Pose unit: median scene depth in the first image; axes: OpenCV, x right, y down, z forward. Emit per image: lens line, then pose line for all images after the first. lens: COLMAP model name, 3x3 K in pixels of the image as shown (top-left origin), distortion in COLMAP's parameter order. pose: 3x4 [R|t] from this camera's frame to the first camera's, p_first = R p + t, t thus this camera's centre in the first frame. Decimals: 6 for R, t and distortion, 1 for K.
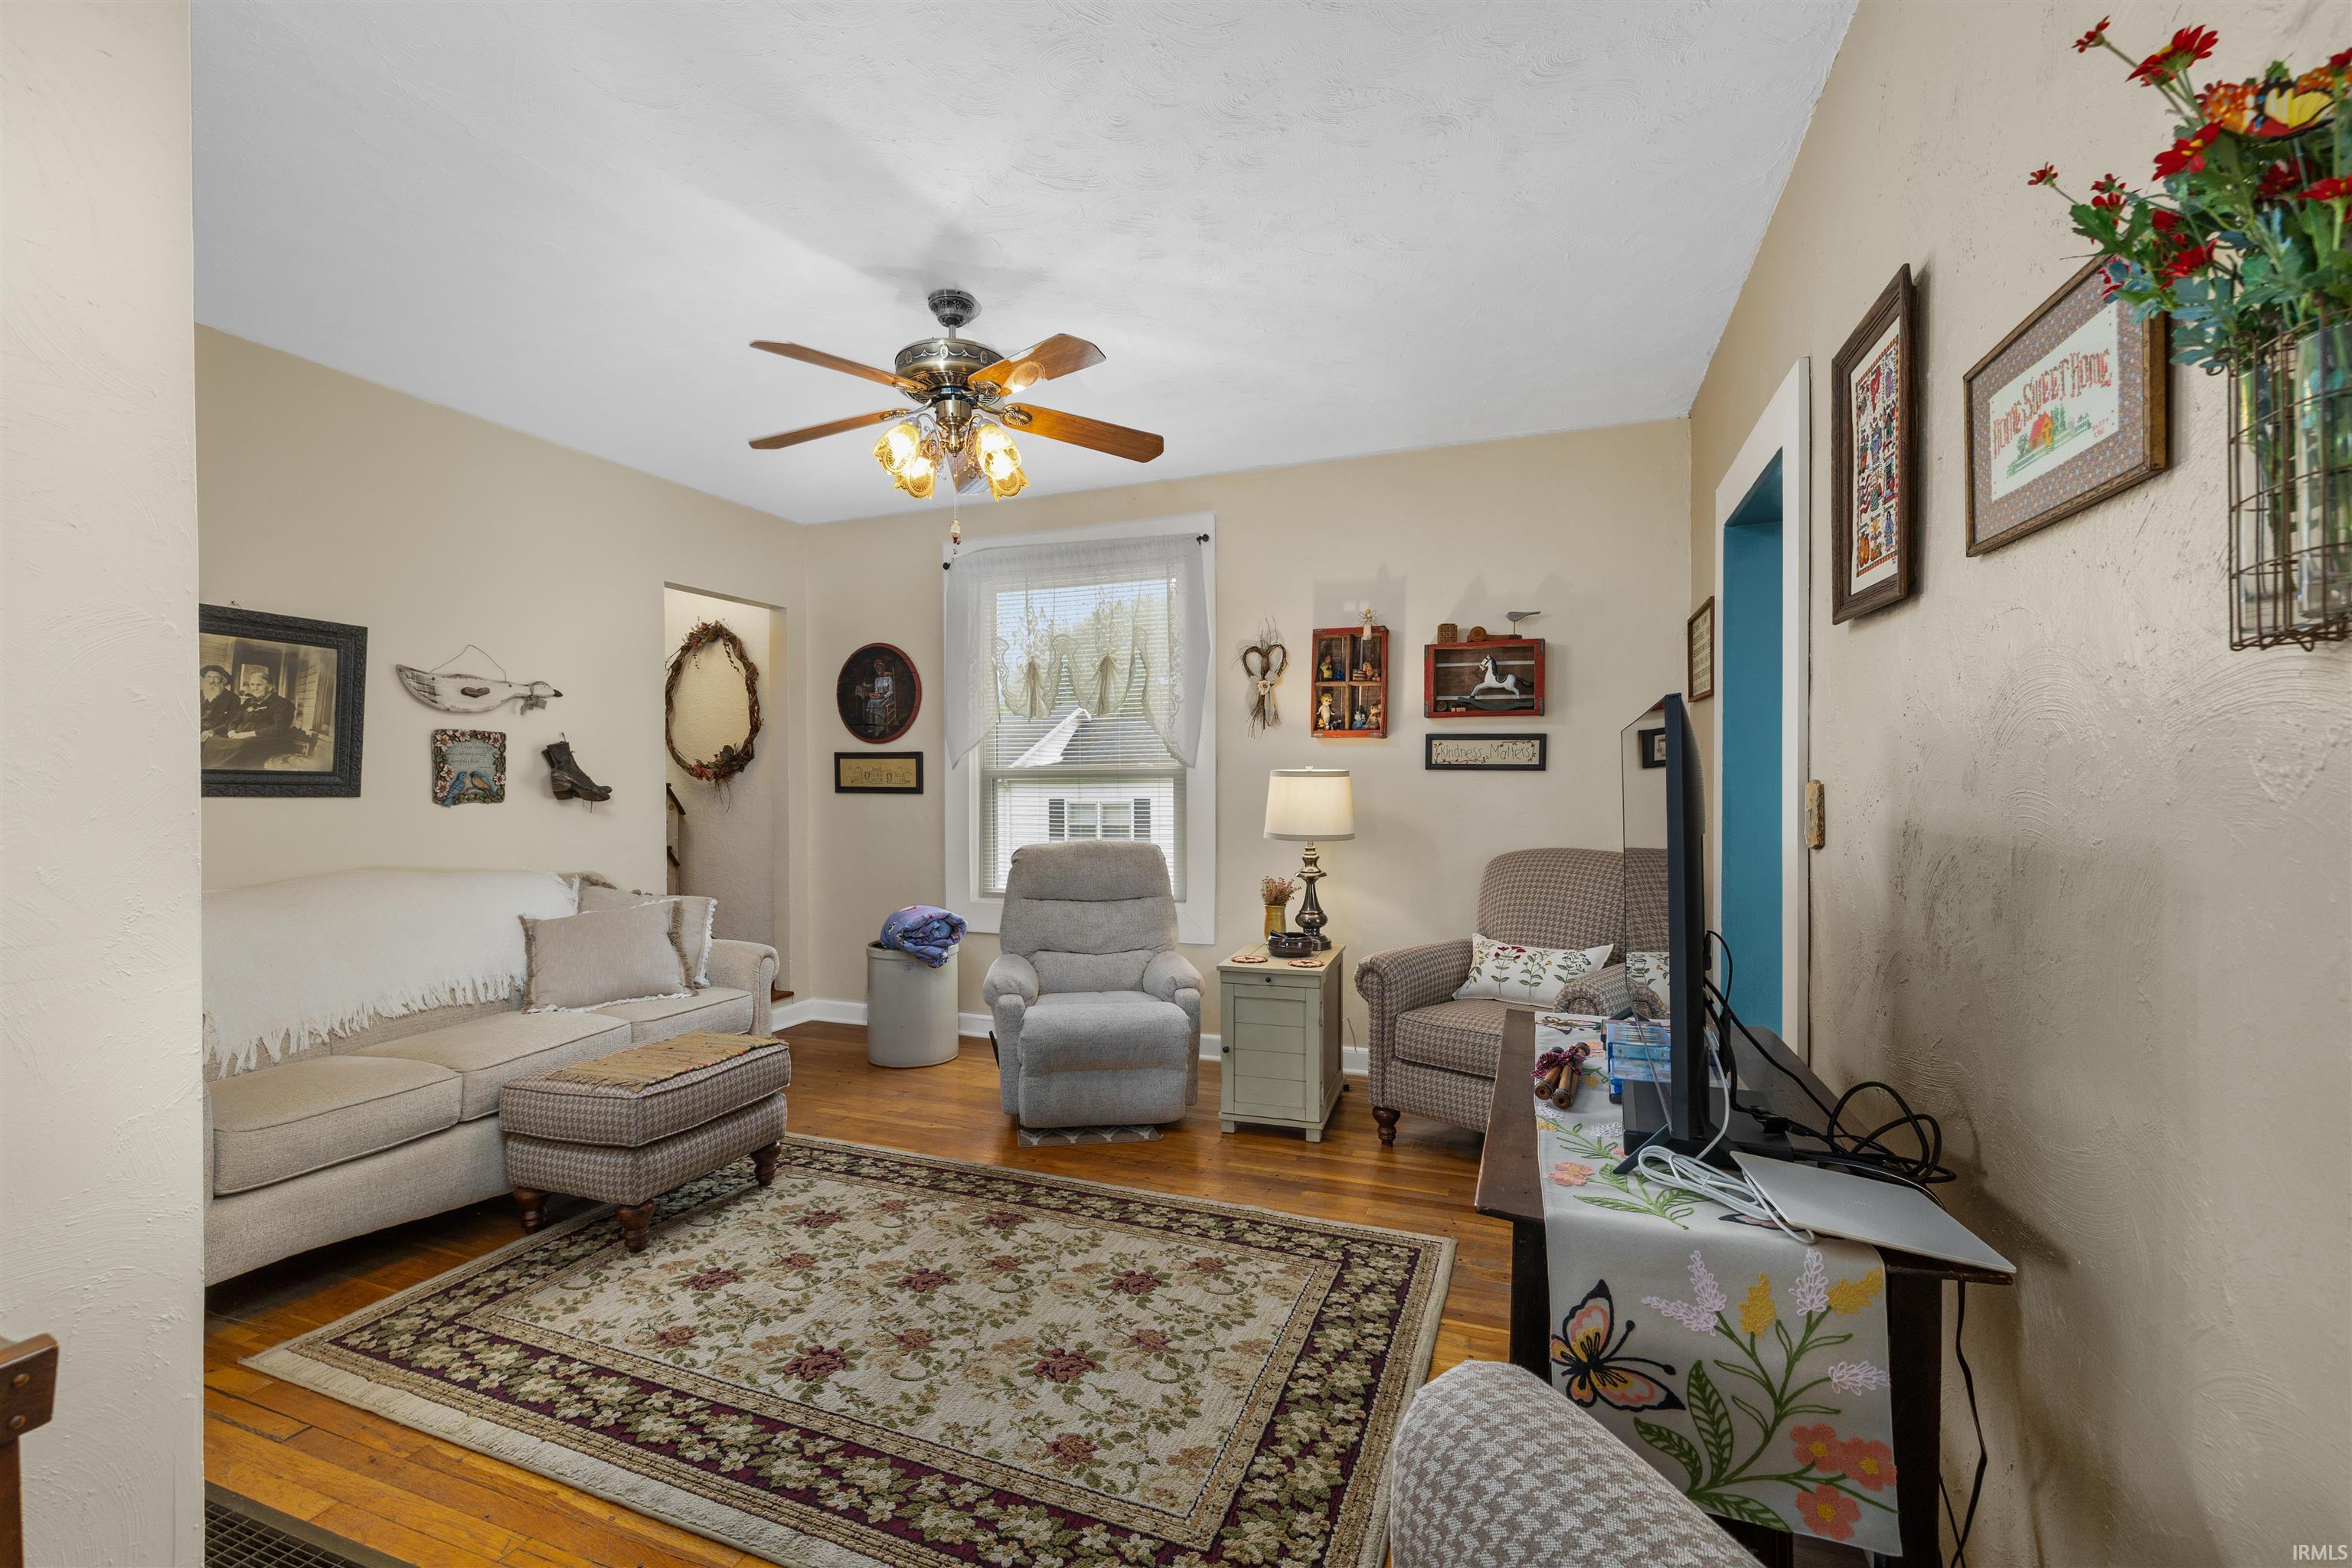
lens RADIAL K [[1000.8, 0, 1154.1], [0, 1000.8, 789.8], [0, 0, 1]] dist [0.000094, 0.000440]
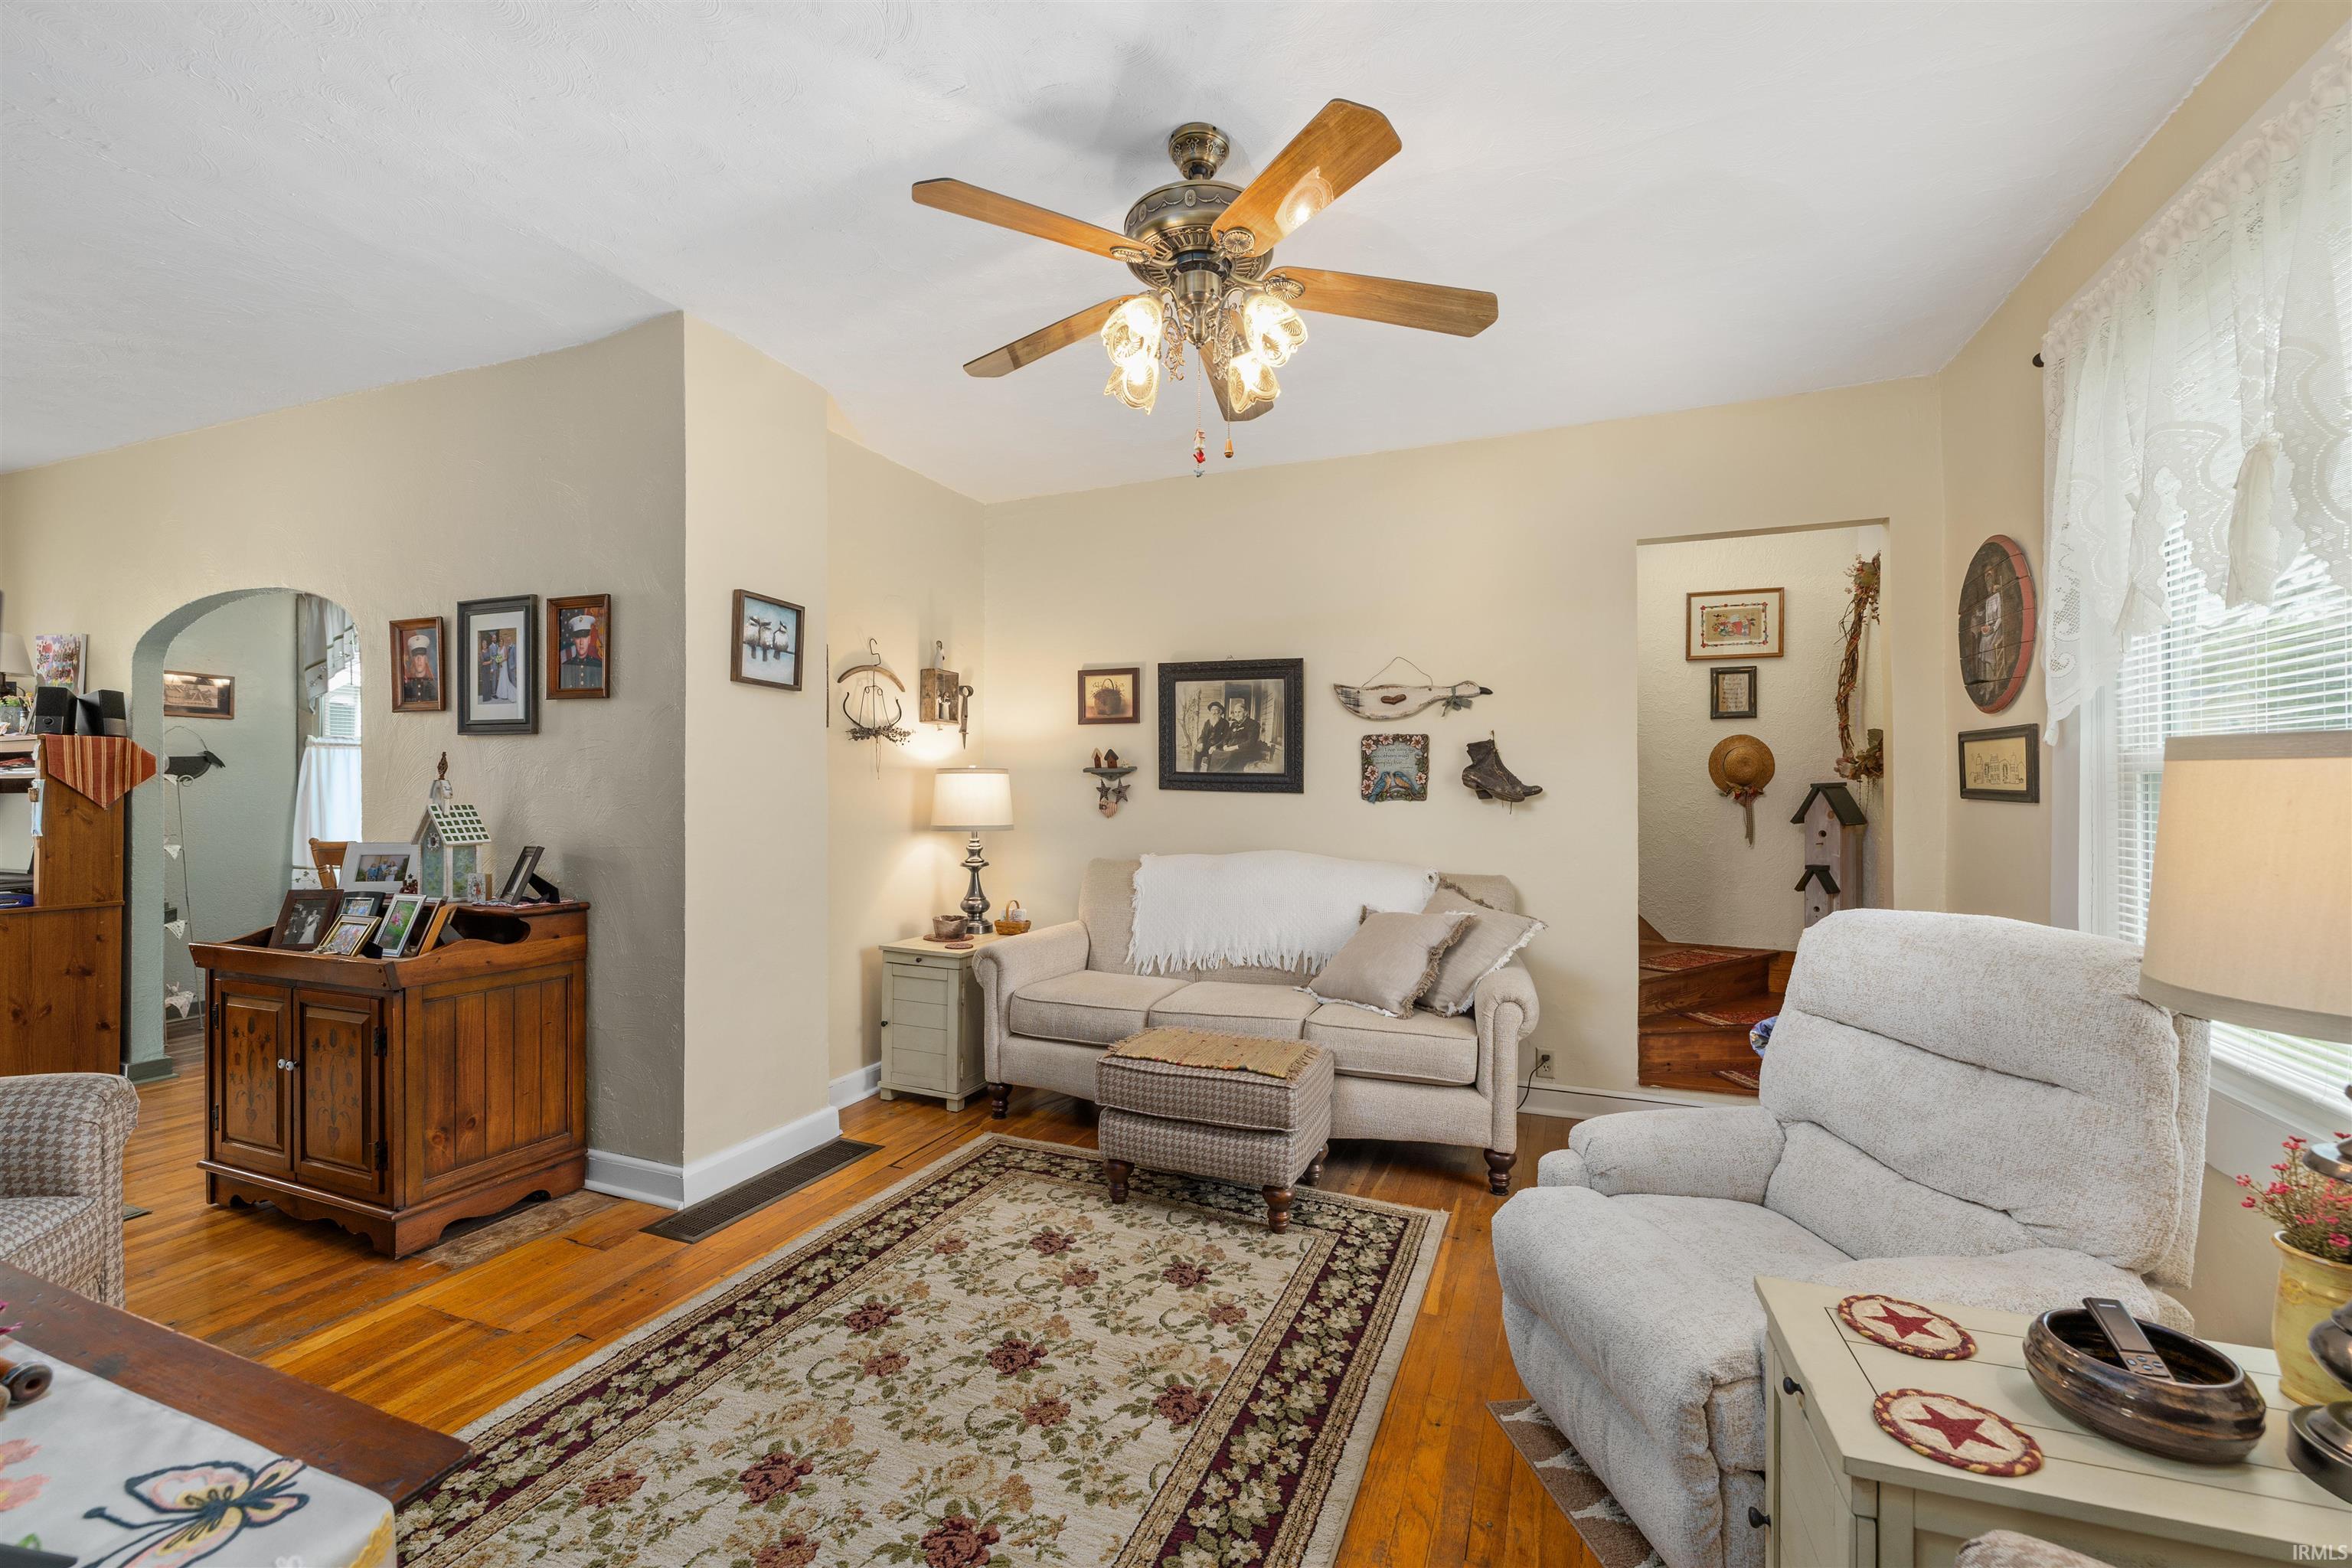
lens RADIAL K [[1000.8, 0, 1166.1], [0, 1000.8, 781.1], [0, 0, 1]] dist [0.000094, 0.000440]
pose [[-0.020497, -0.000831, -0.999790, 0.574649], [-0.008116, 0.999967, -0.000665, -0.006762], [0.999757, 0.008101, -0.020503, 1.037860]]
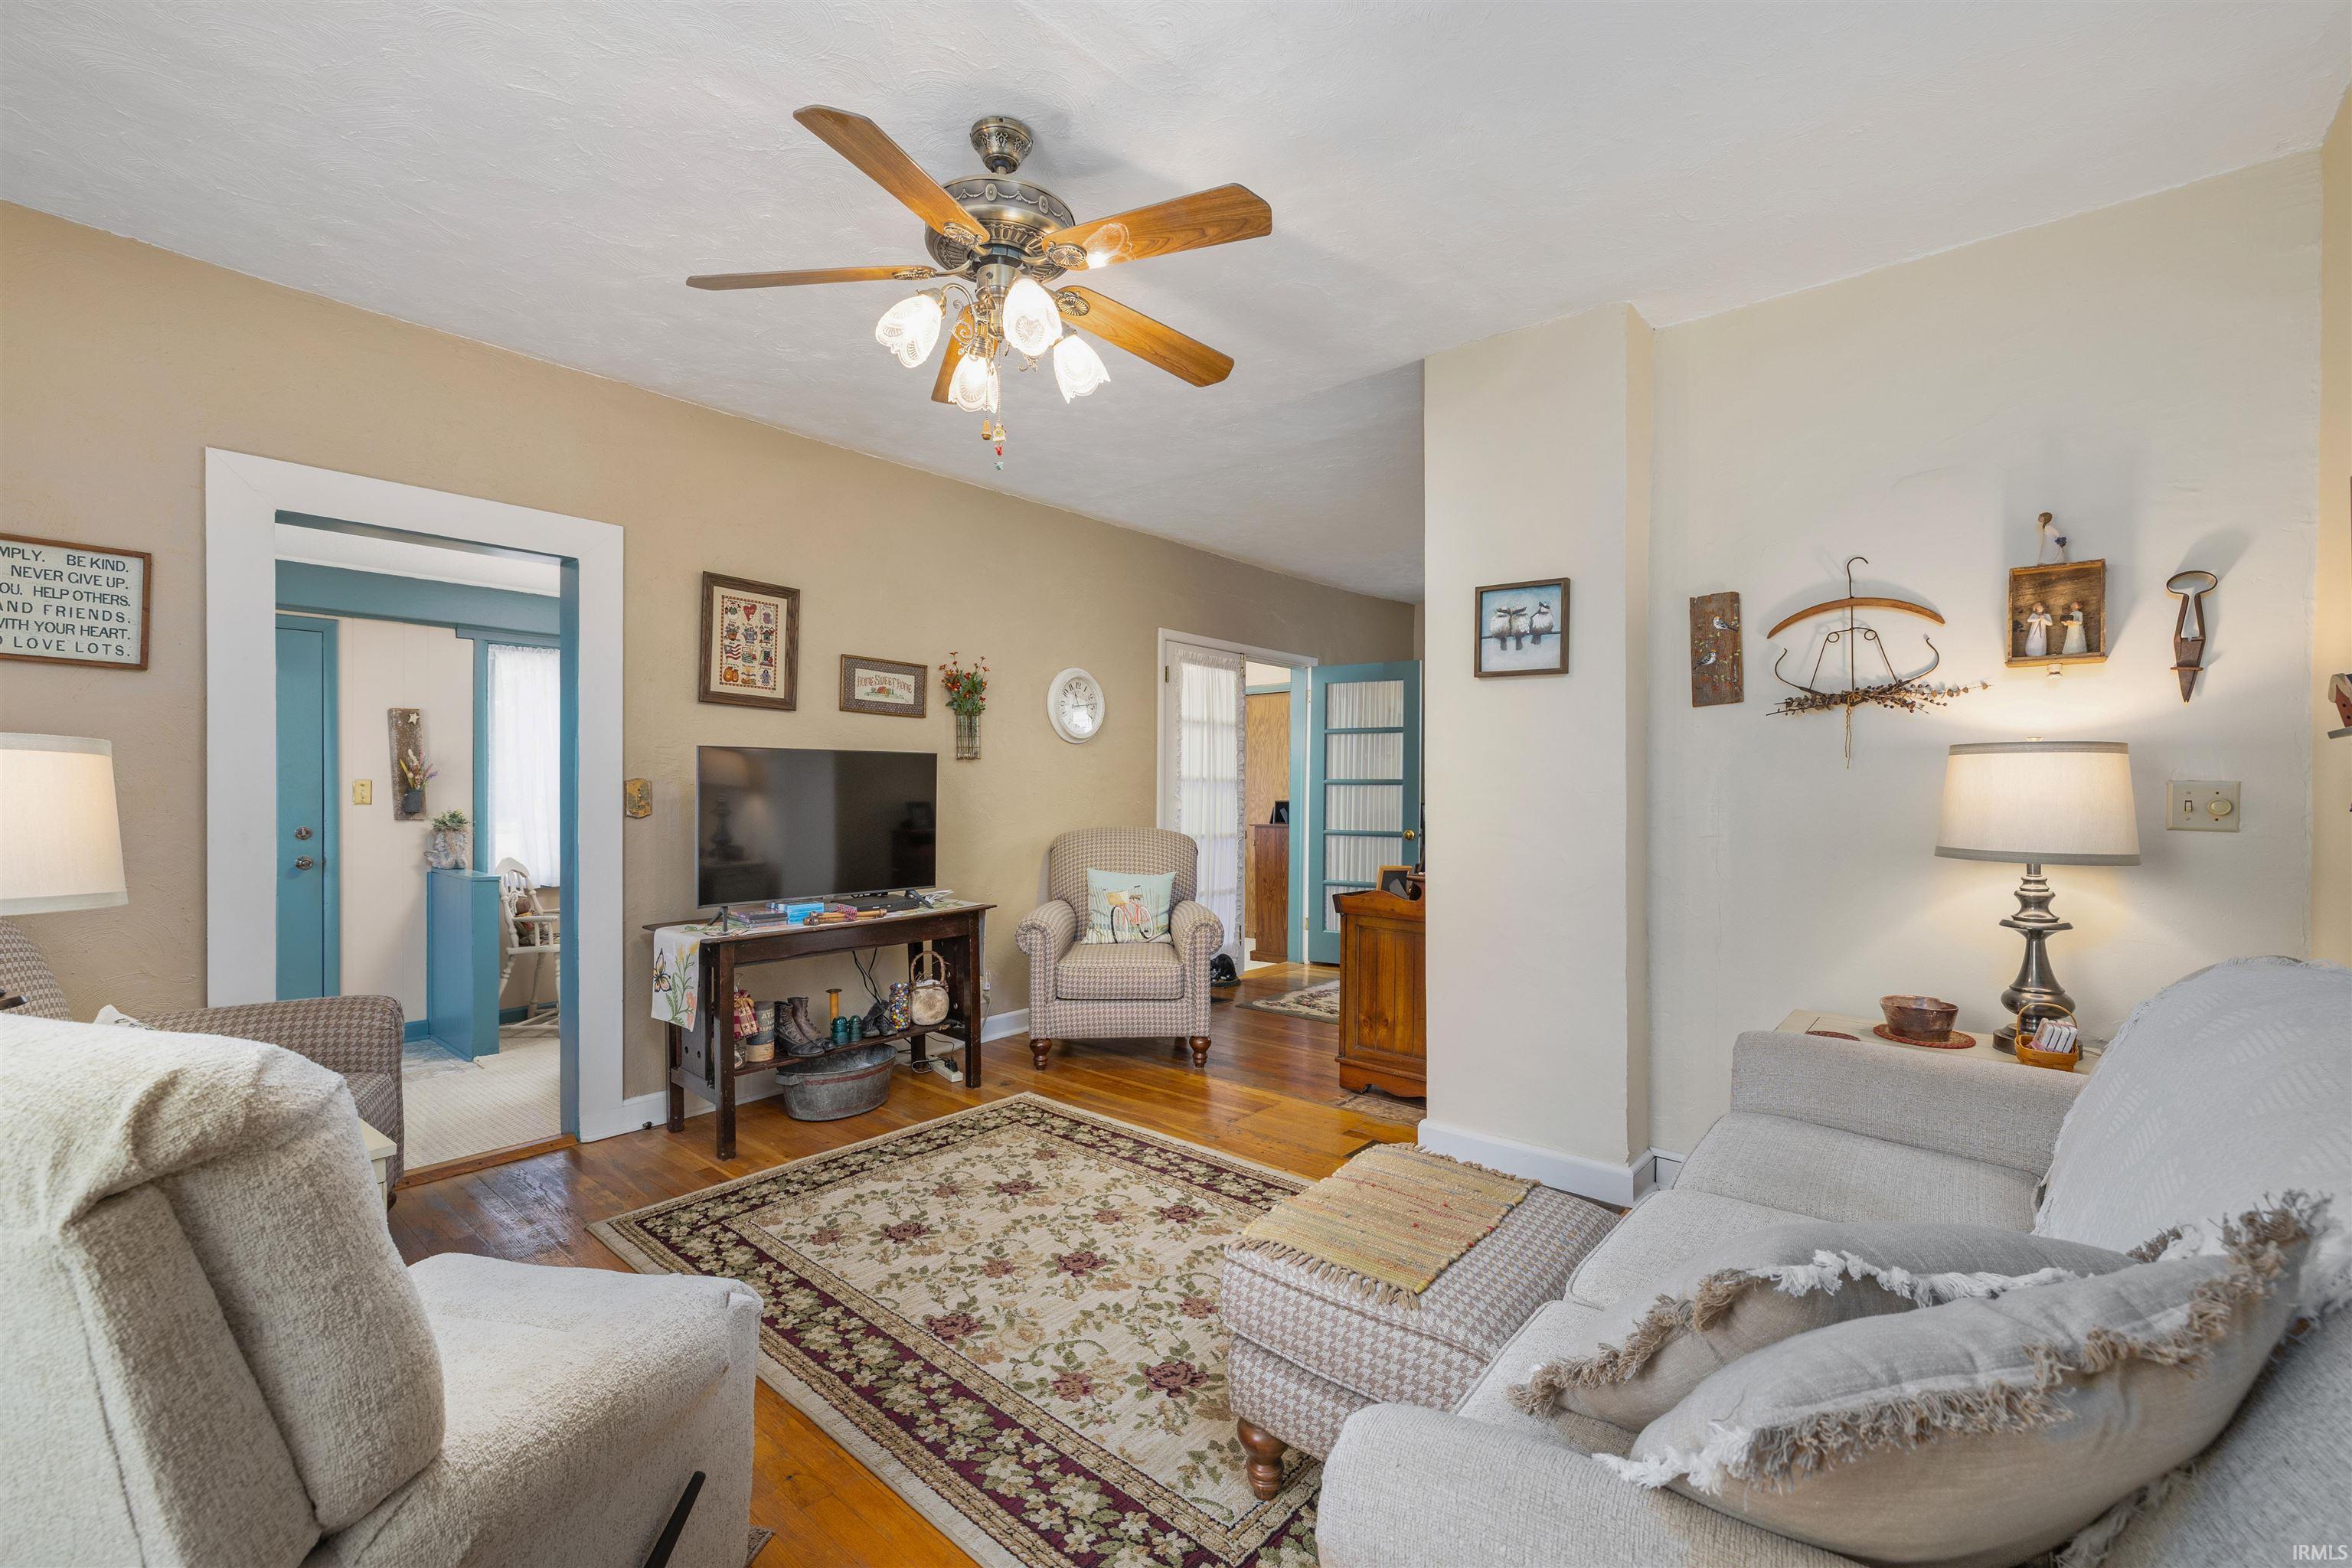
lens RADIAL K [[1000.8, 0, 1154.1], [0, 1000.8, 785.3], [0, 0, 1]] dist [0.000094, 0.000440]
pose [[-0.935957, 0.004184, 0.352091, -0.598243], [0.005967, 0.999974, 0.003979, 0.001581], [-0.352065, 0.005825, -0.935957, 1.743371]]
